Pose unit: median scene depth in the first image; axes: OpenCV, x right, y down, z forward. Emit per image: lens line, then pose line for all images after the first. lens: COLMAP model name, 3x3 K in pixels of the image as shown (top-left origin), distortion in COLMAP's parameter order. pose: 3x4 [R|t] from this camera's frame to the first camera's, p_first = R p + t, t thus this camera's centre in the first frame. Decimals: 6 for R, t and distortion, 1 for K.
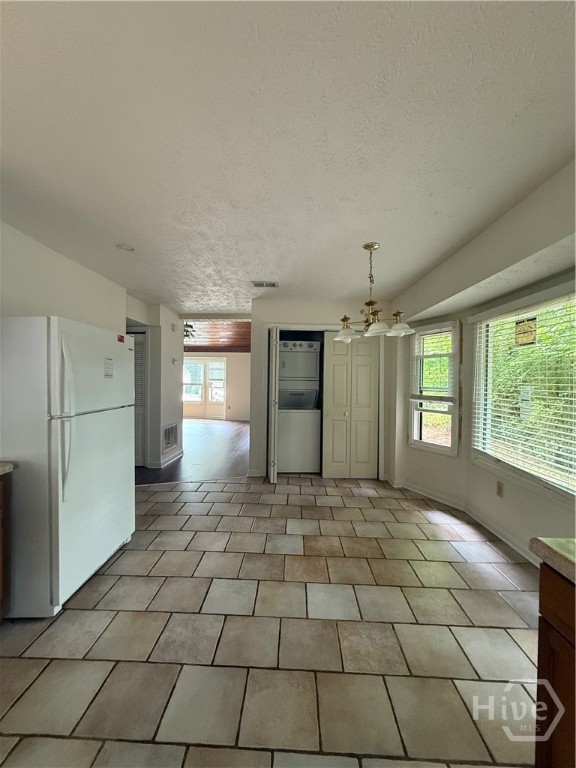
lens RADIAL K [[306.2, 0, 285.6], [0, 306.2, 385.1], [0, 0, 1]] dist [-0.000188, 0.000505]
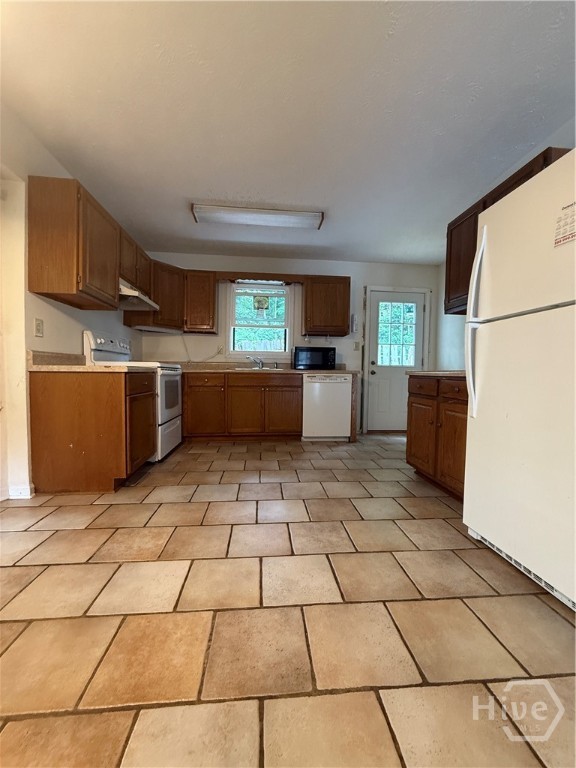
lens RADIAL K [[306.2, 0, 288.7], [0, 306.2, 382.8], [0, 0, 1]] dist [-0.000188, 0.000505]
pose [[-0.992435, -0.023527, -0.120494, -0.074655], [-0.030380, 0.998004, 0.055358, 0.253081], [0.118951, 0.058600, -0.991169, 1.885902]]
